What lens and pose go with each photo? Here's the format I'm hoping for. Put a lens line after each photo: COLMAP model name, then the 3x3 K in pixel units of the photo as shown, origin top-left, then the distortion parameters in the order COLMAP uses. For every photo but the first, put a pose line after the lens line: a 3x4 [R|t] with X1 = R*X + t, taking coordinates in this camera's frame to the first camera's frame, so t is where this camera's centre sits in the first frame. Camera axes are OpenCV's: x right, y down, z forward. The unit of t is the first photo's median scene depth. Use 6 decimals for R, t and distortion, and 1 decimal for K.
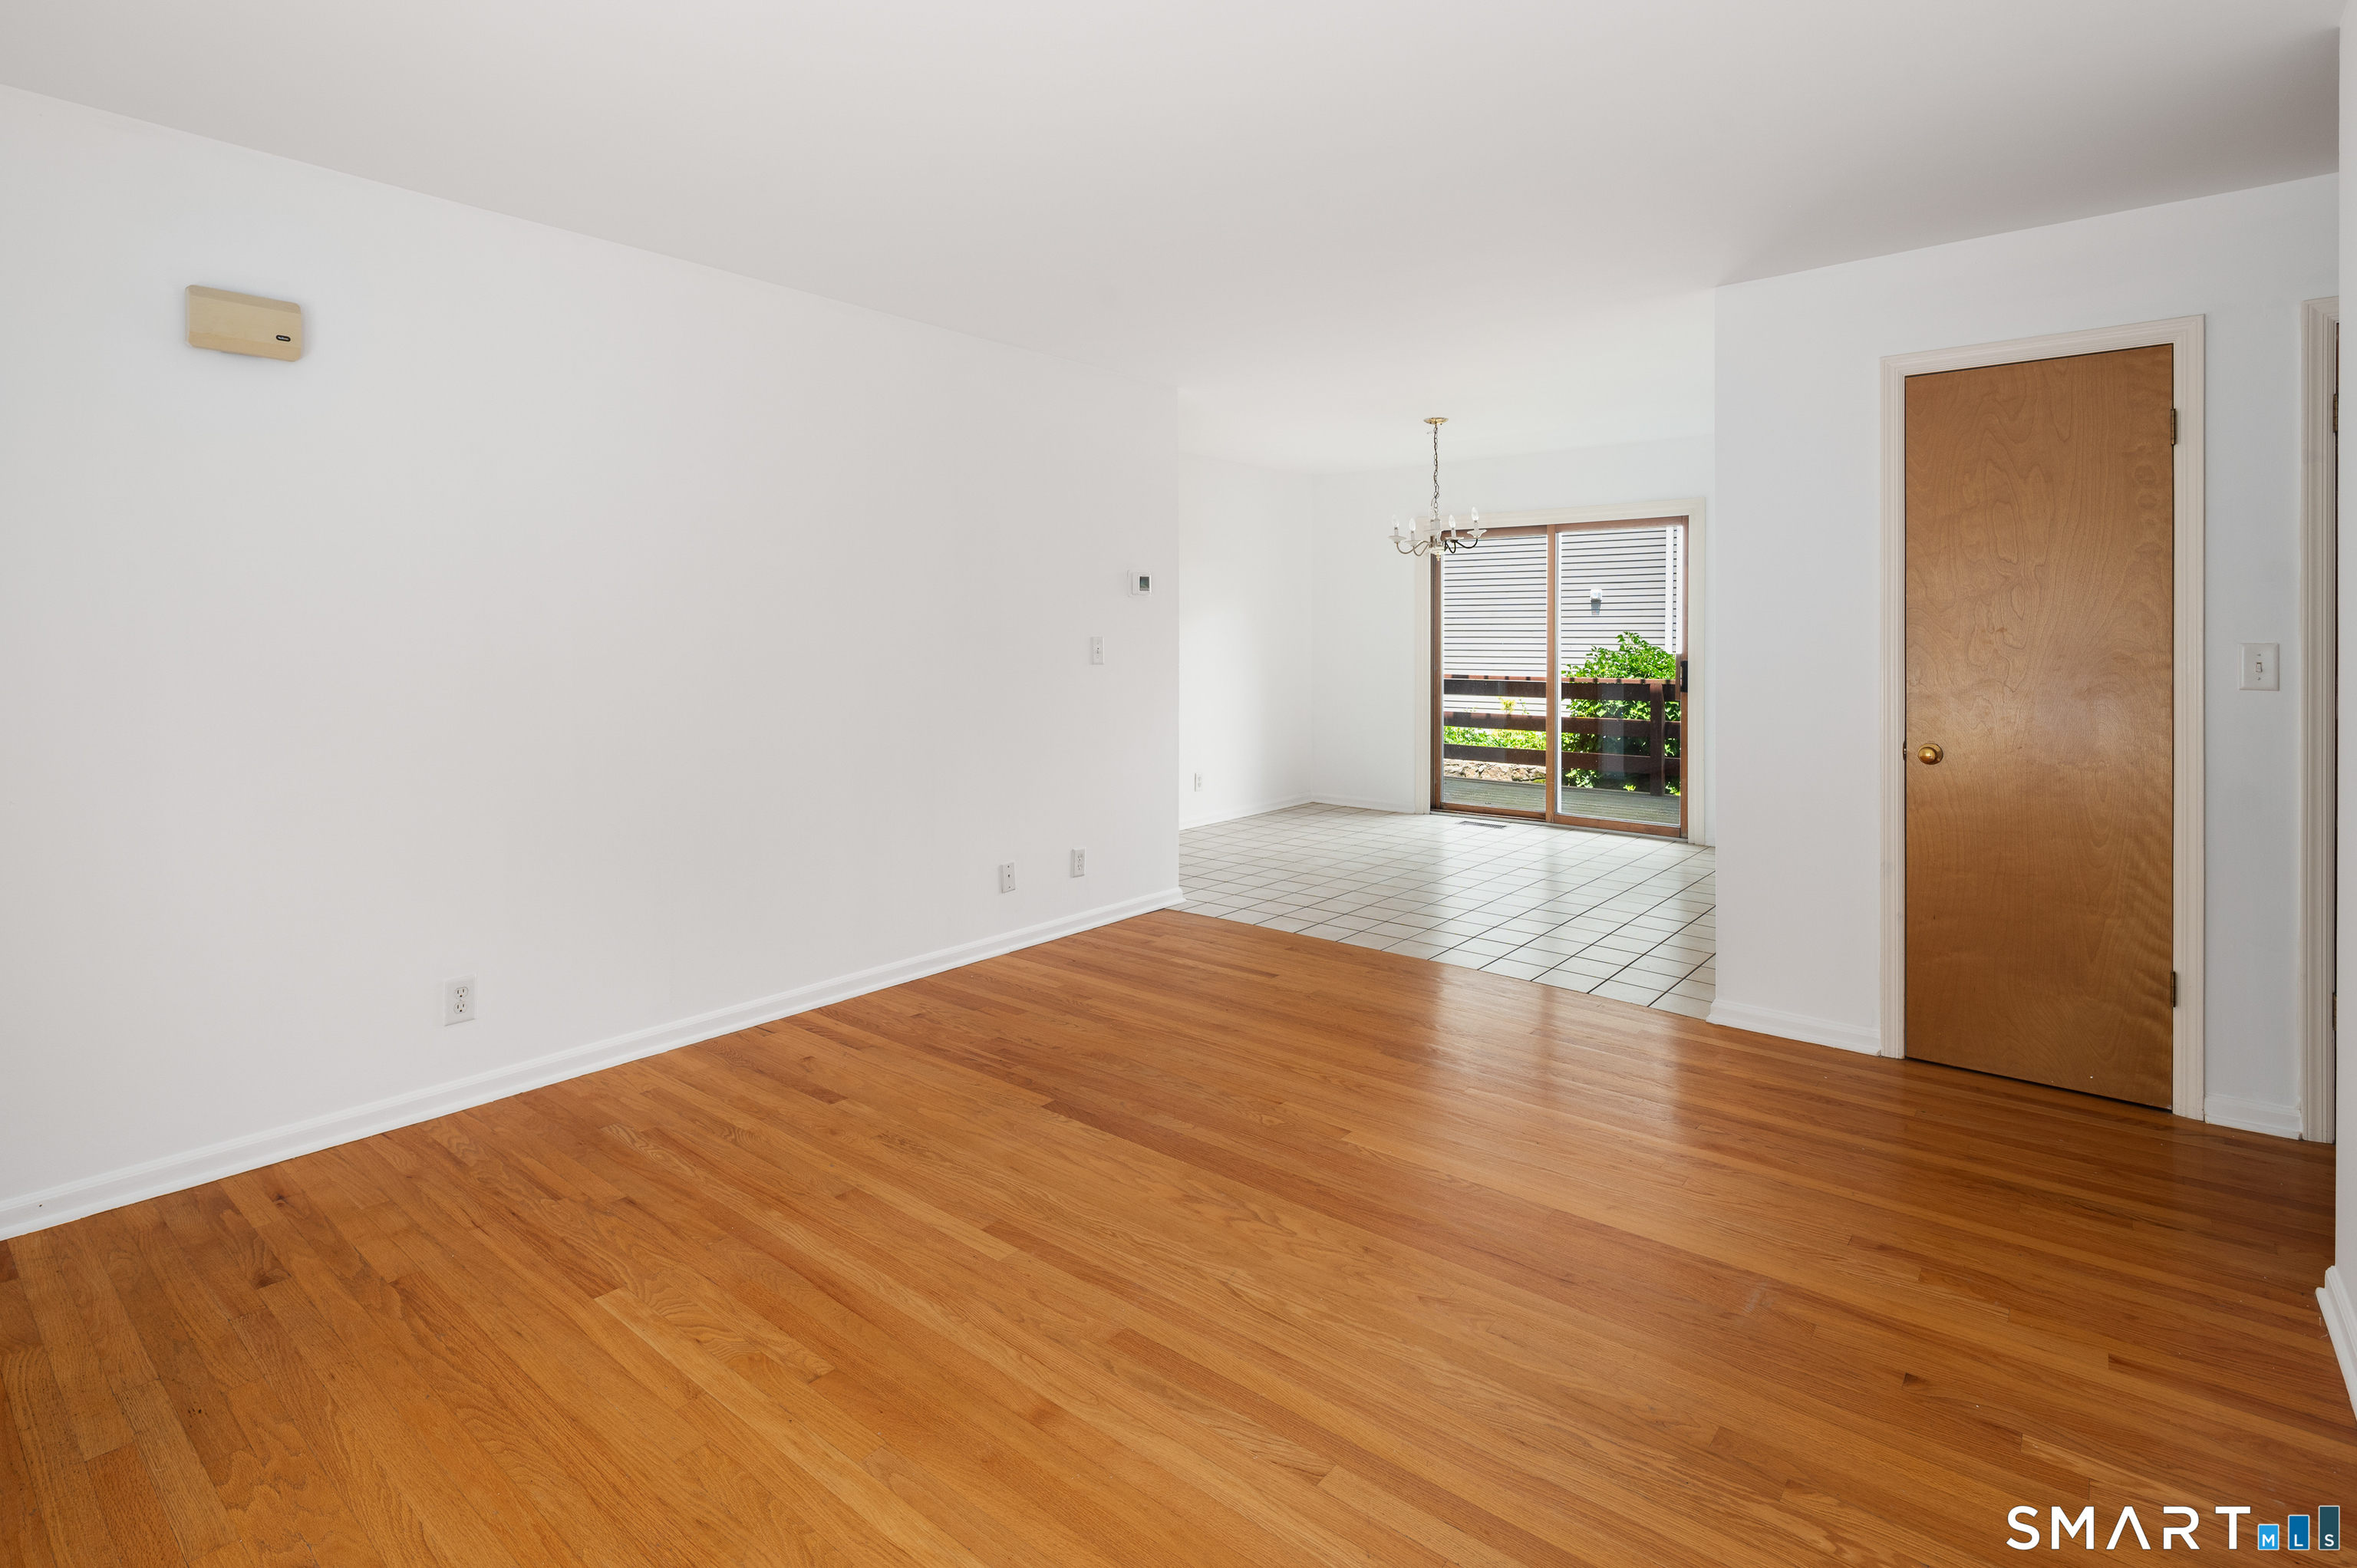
lens RADIAL K [[1146.6, 0, 1185.6], [0, 1146.6, 643.9], [0, 0, 1]] dist [0.006033, 0.000134]
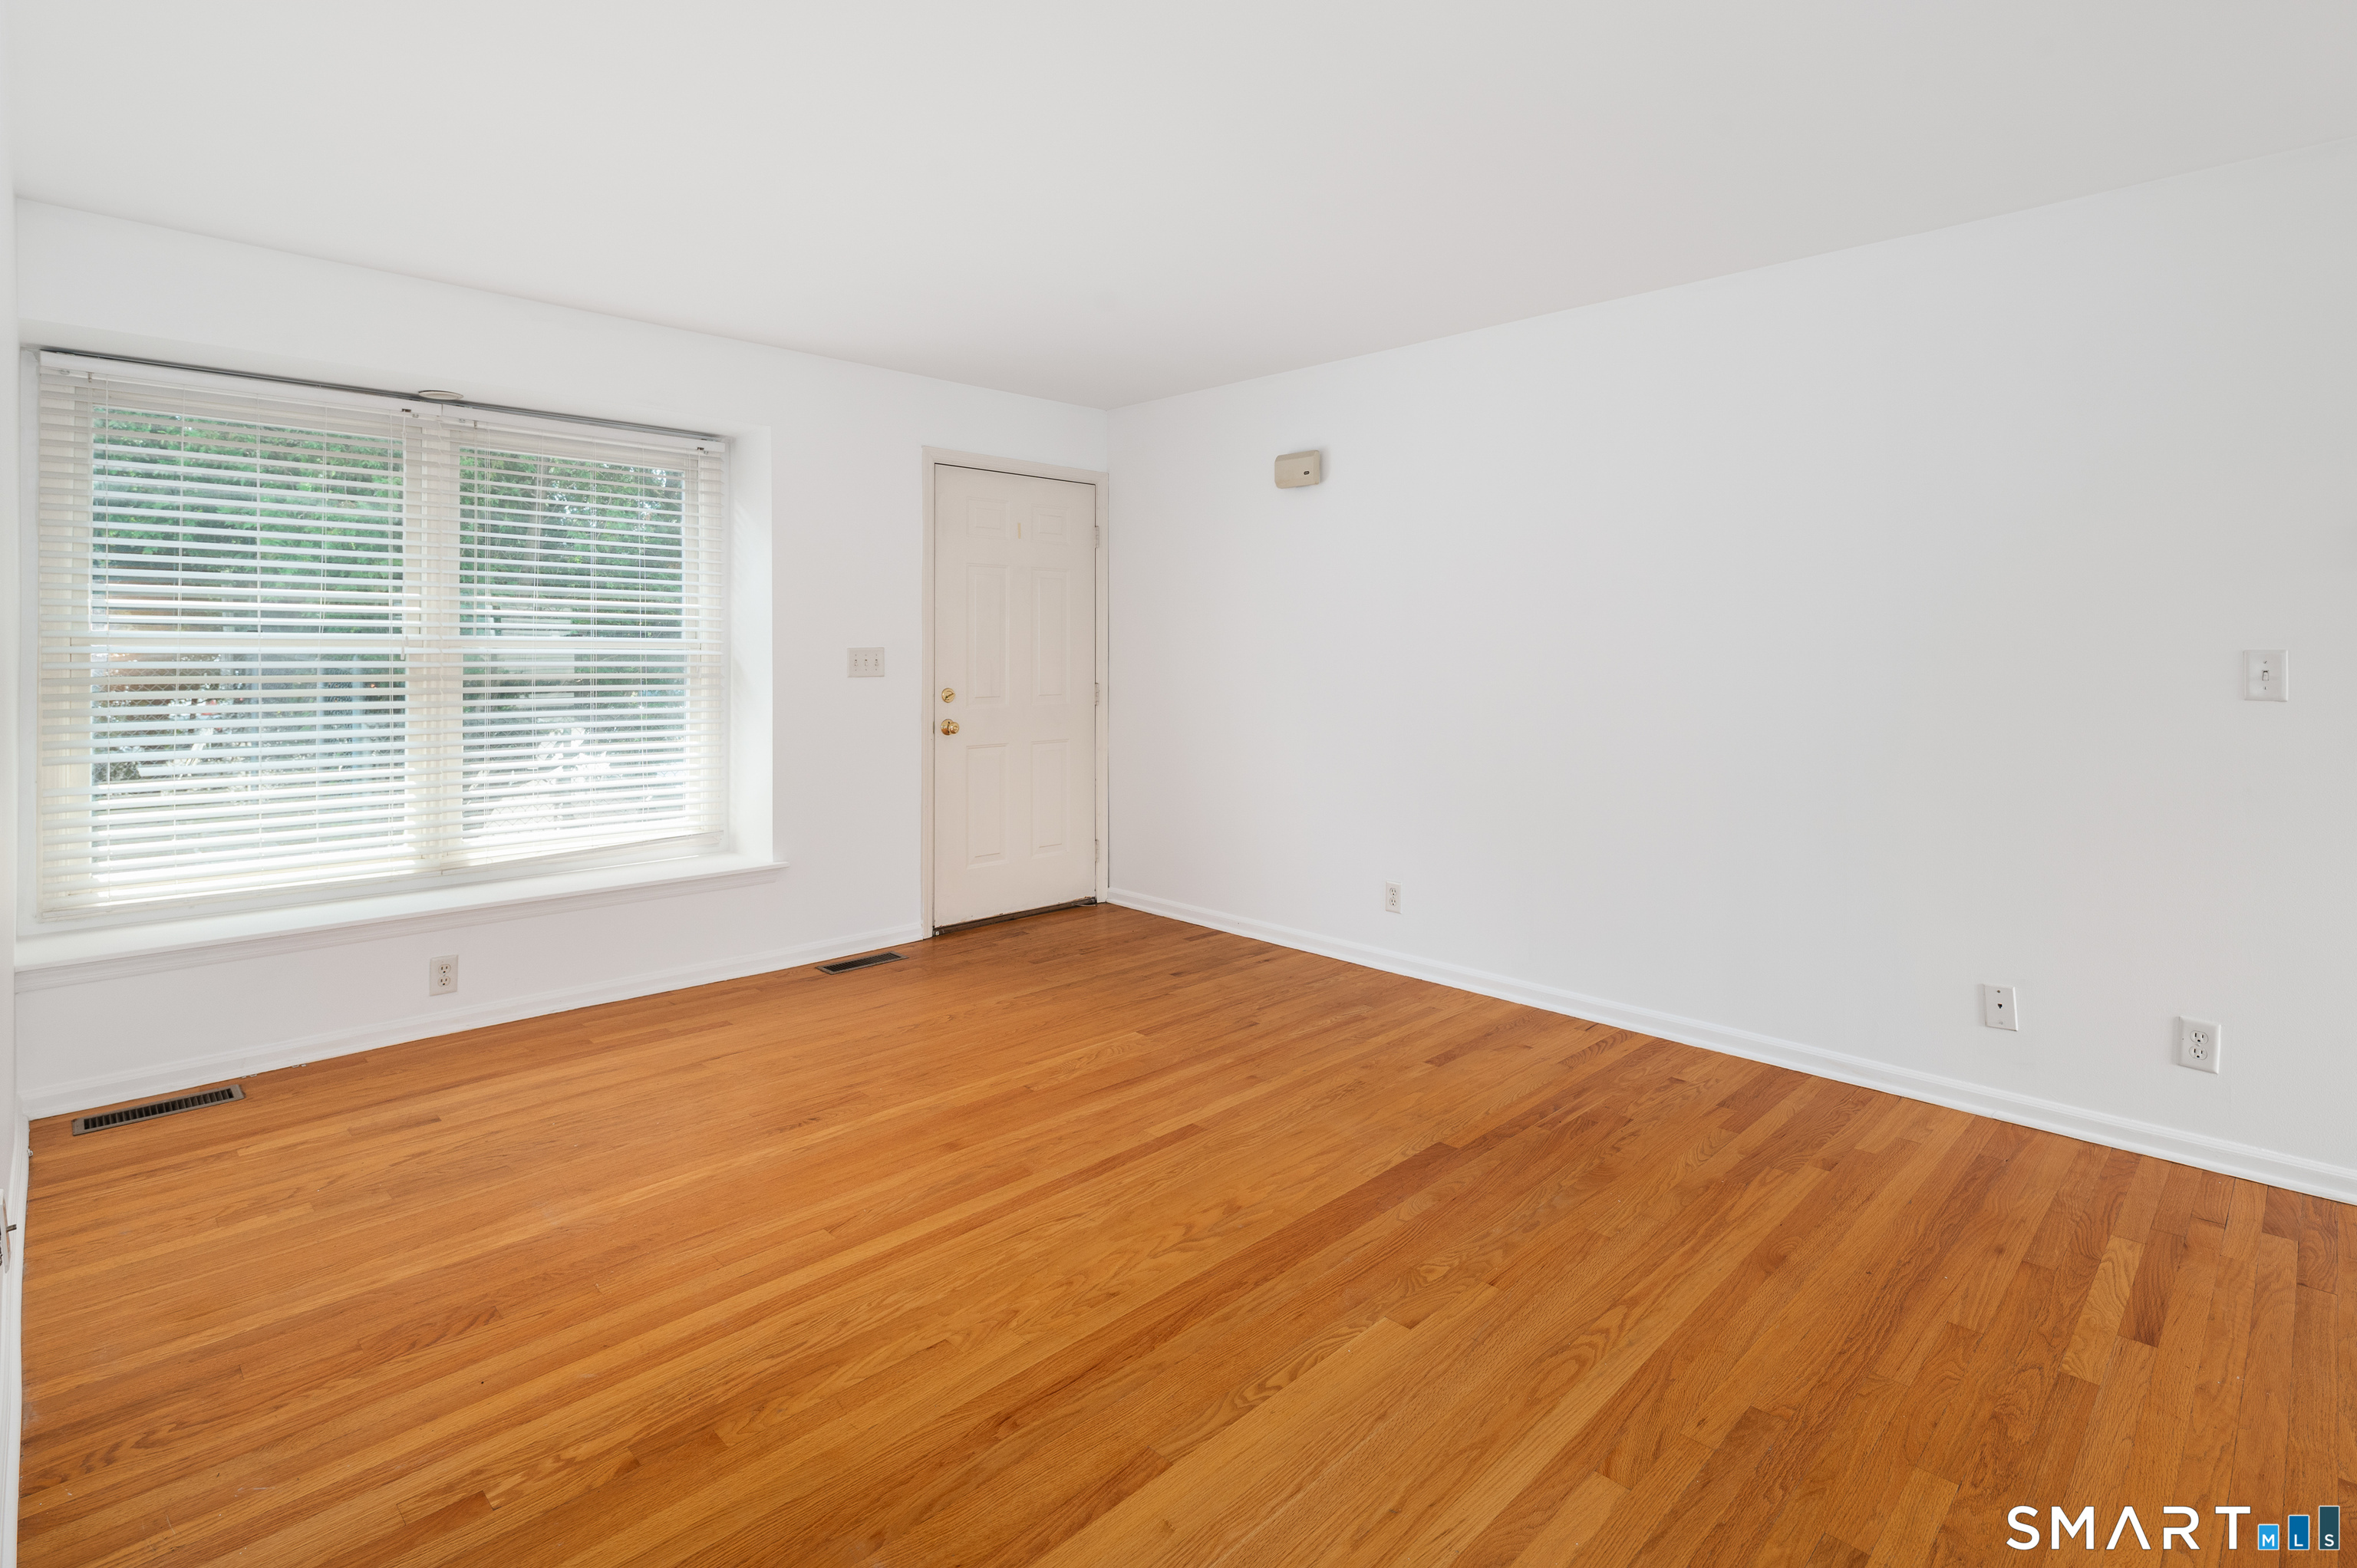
lens RADIAL K [[1146.6, 0, 1185.6], [0, 1146.6, 643.9], [0, 0, 1]] dist [0.006033, 0.000134]
pose [[-0.102026, -0.003598, -0.994775, 0.871347], [-0.011523, 0.999931, -0.002434, -0.001950], [0.994715, 0.011214, -0.102060, 0.921865]]
